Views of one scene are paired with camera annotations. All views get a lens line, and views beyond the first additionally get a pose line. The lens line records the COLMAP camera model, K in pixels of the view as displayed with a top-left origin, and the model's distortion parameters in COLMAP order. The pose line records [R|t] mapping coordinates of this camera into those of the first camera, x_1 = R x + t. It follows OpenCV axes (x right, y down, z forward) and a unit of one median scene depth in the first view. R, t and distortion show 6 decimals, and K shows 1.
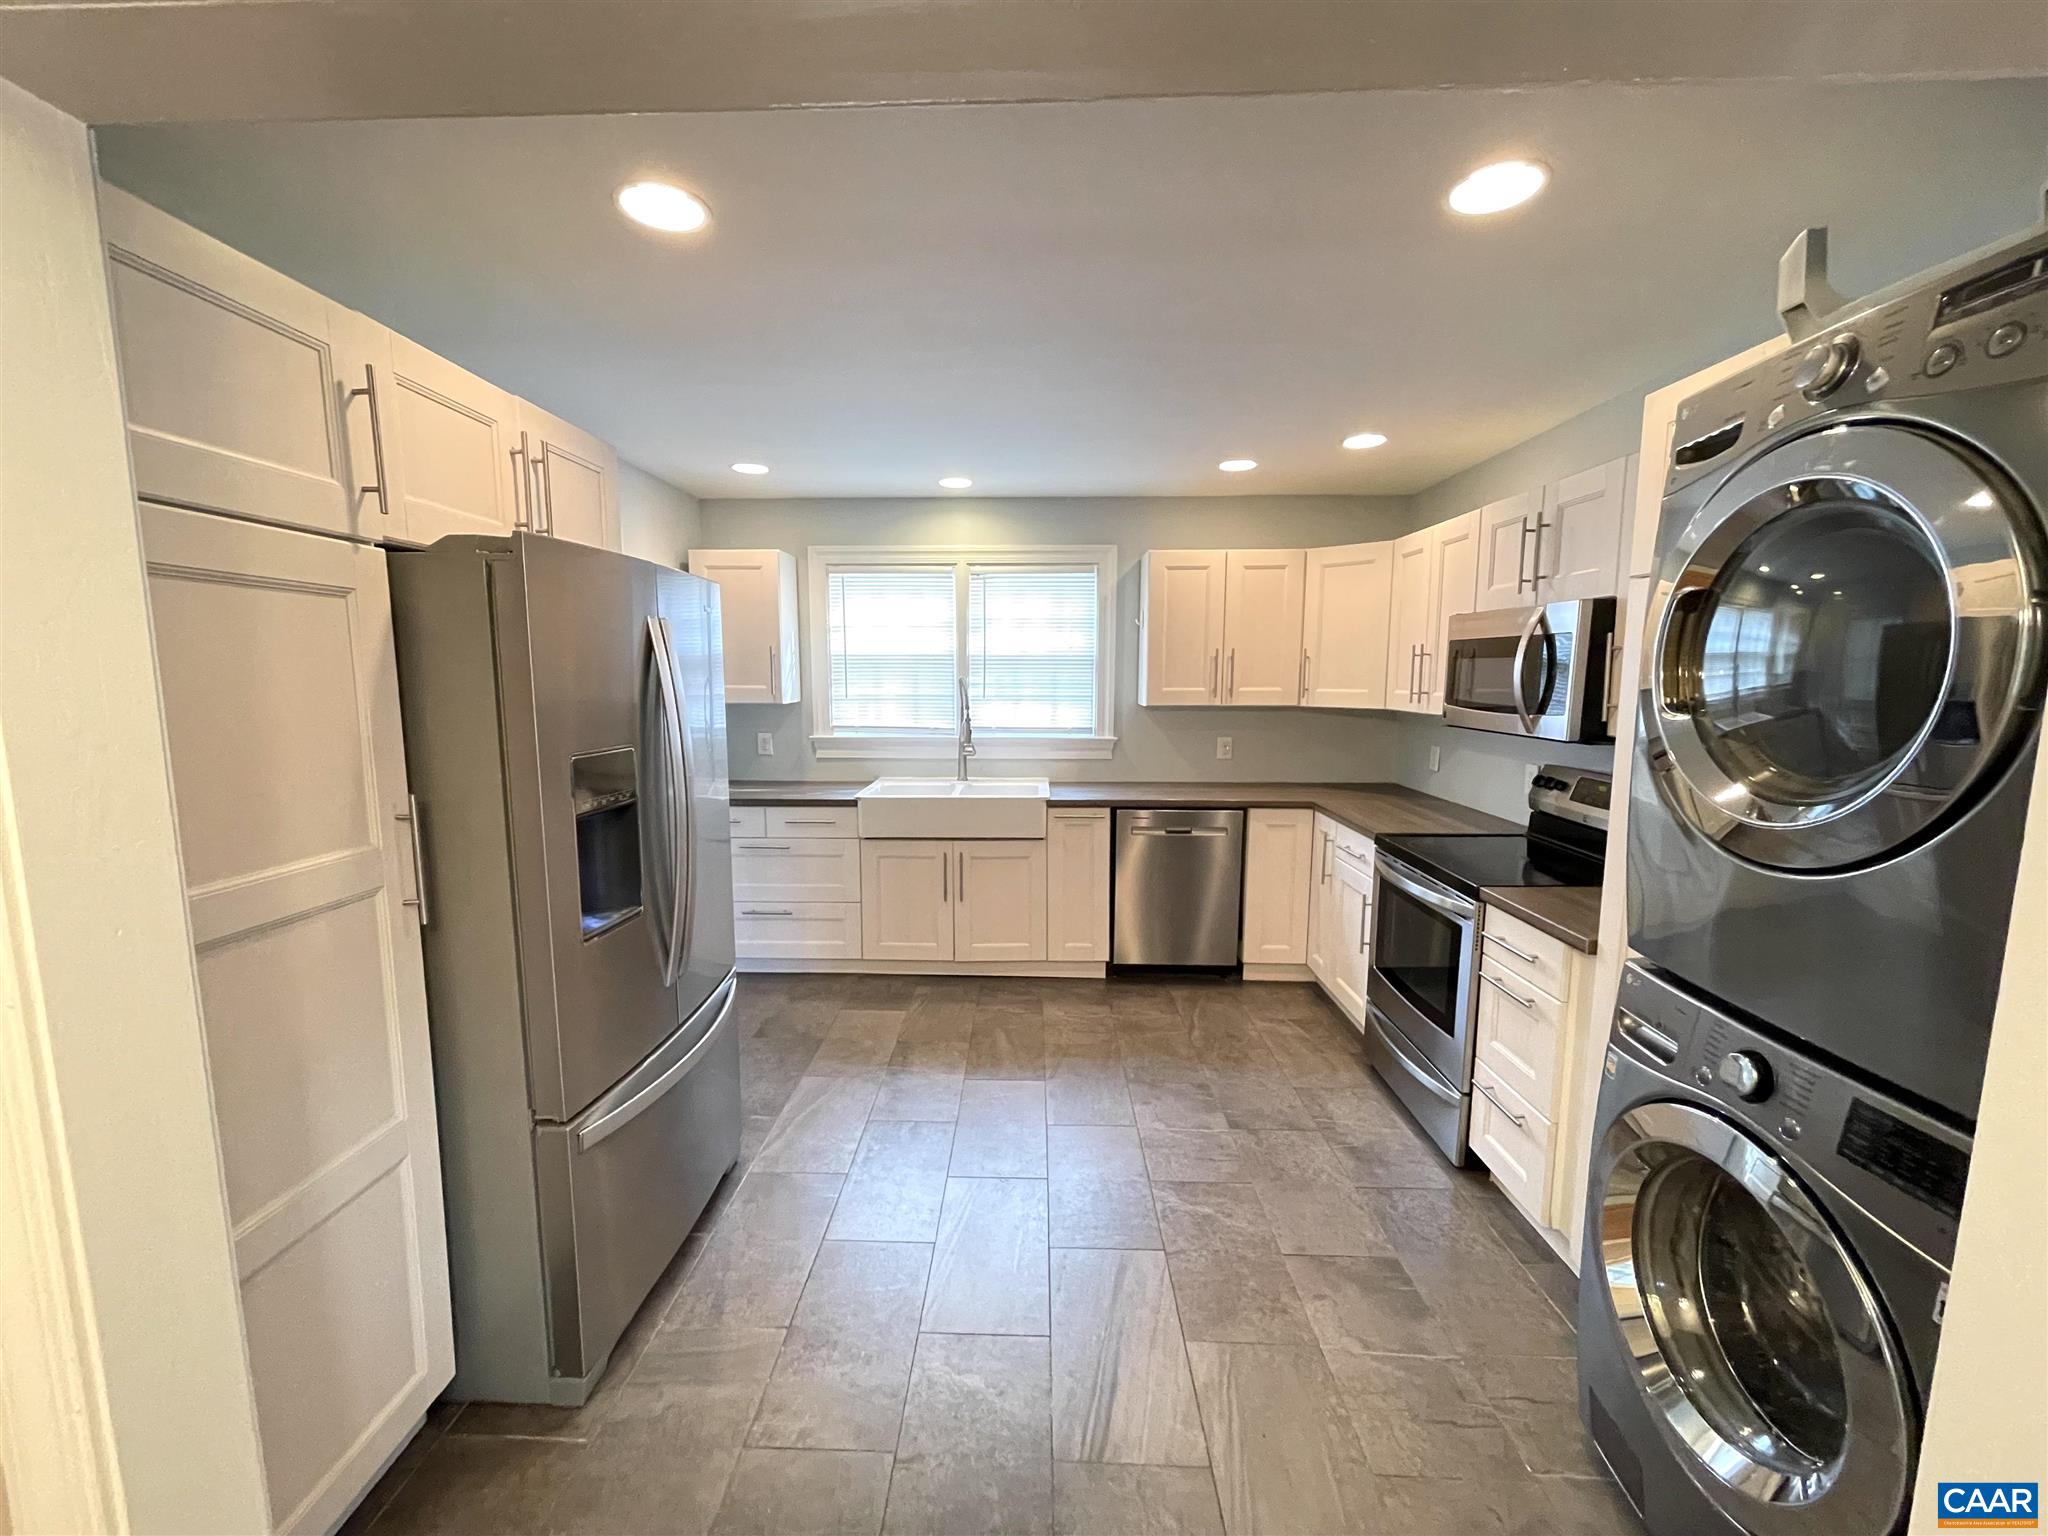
lens RADIAL K [[833.4, 0, 1009.6], [0, 833.4, 780.4], [0, 0, 1]] dist [0.001522, -0.000601]
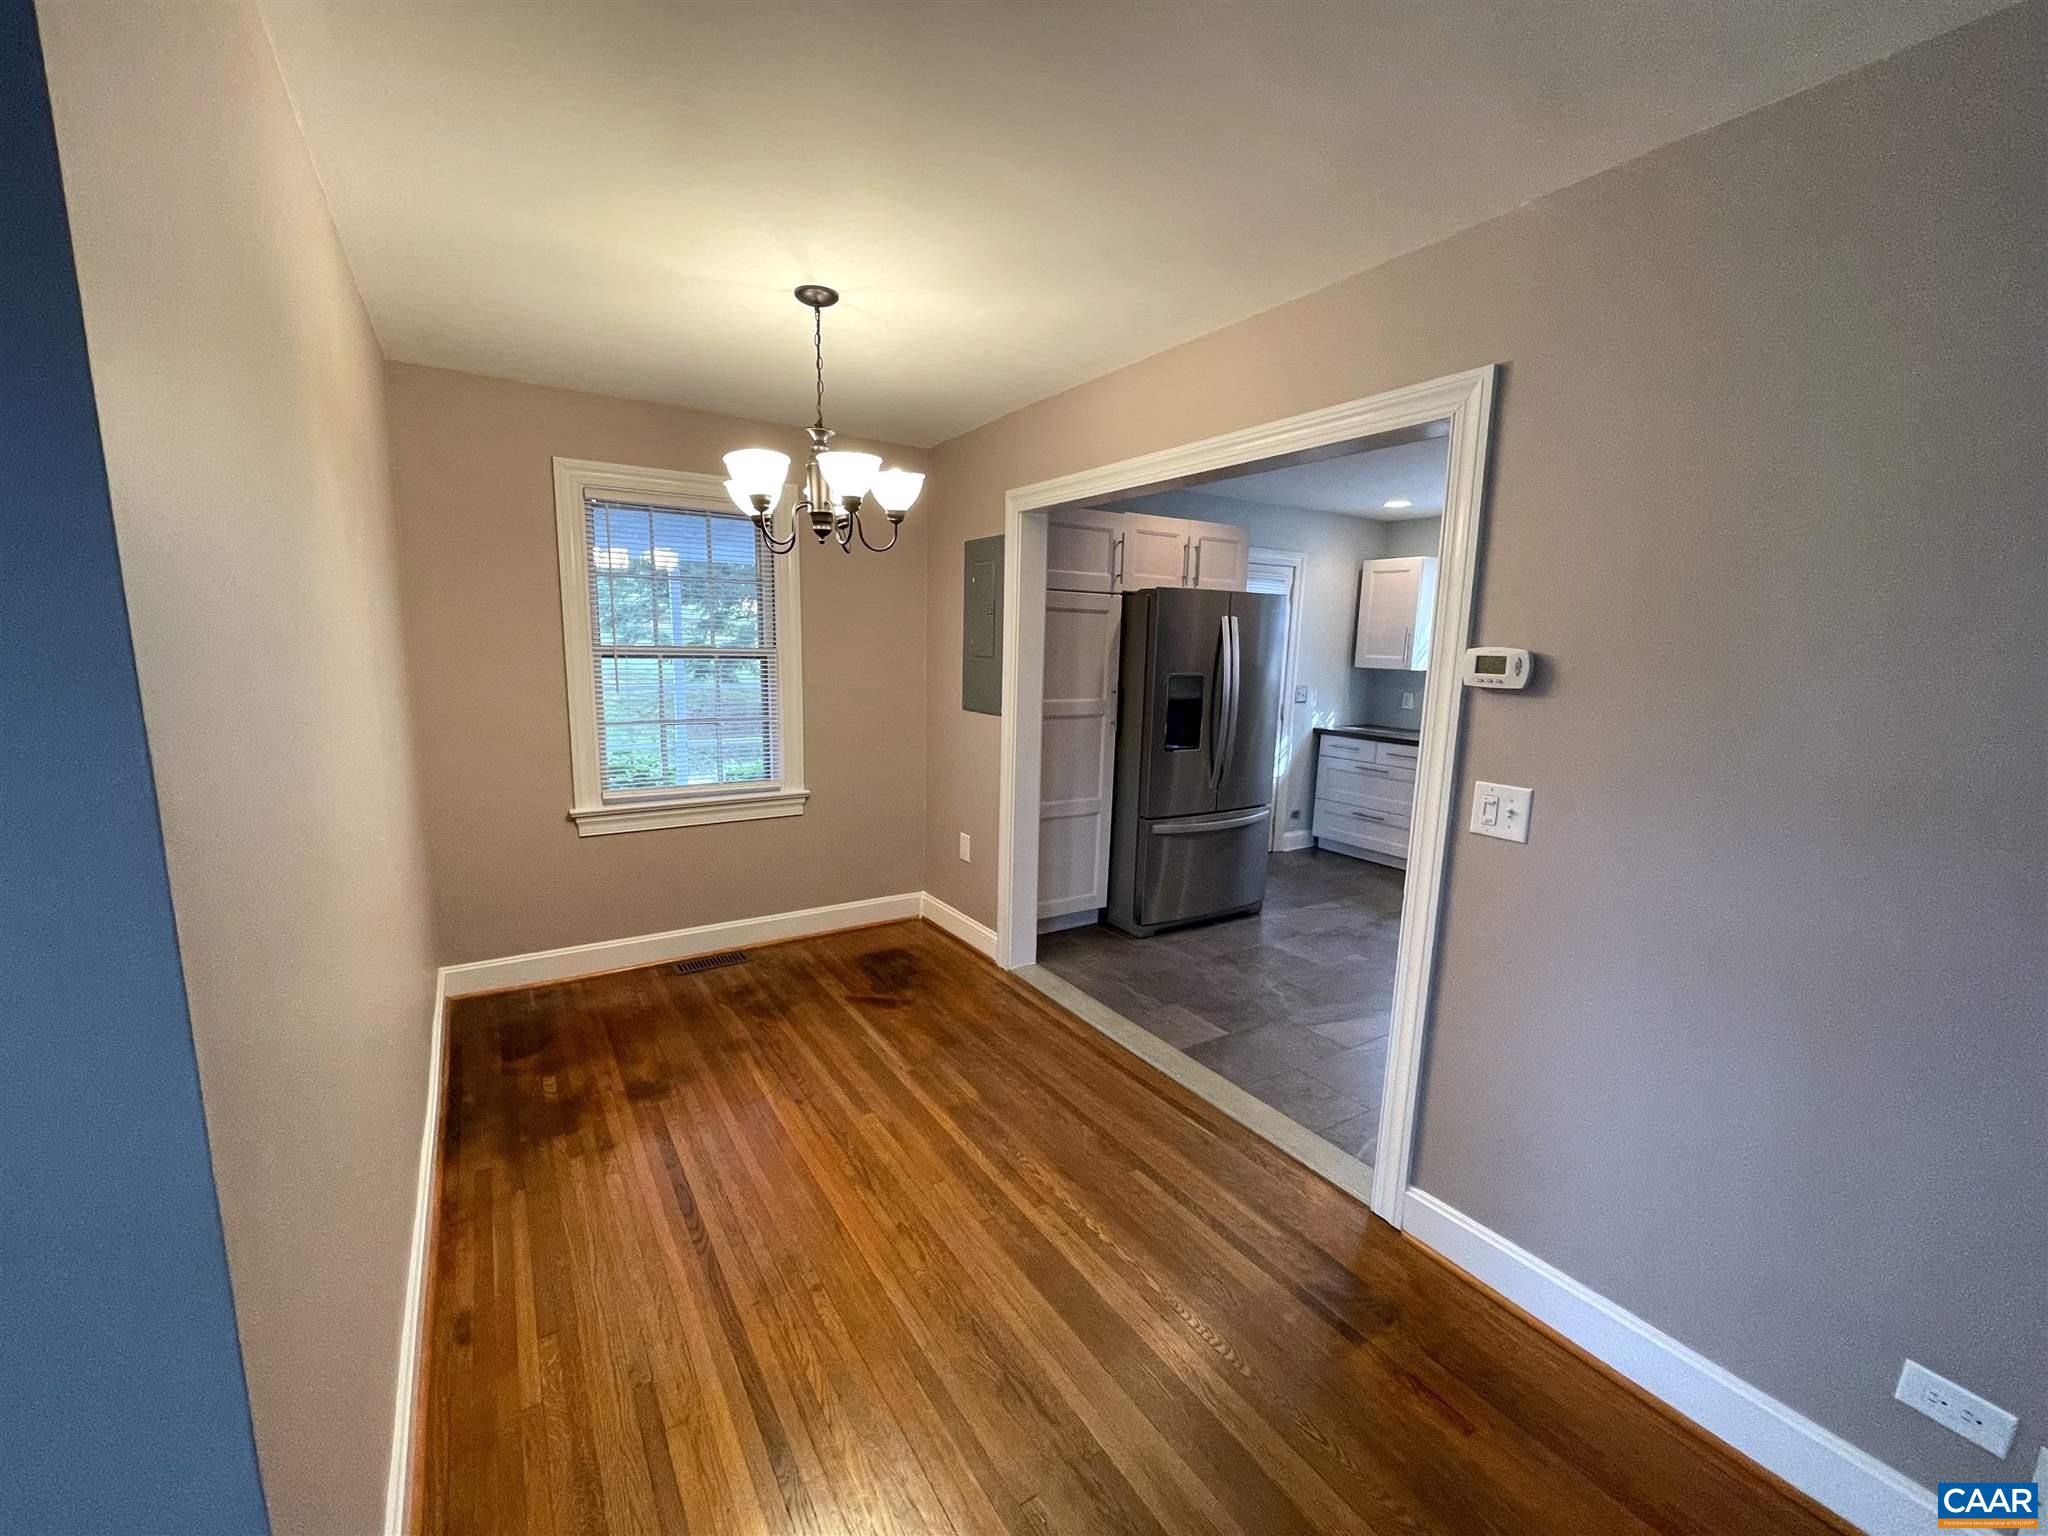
lens RADIAL K [[833.4, 0, 1009.3], [0, 833.4, 776.2], [0, 0, 1]] dist [0.001522, -0.000601]
pose [[0.564235, 0.146340, -0.812541, 1.079831], [-0.127859, 0.987781, 0.089115, 0.093664], [0.815654, 0.053609, 0.576051, -0.686833]]
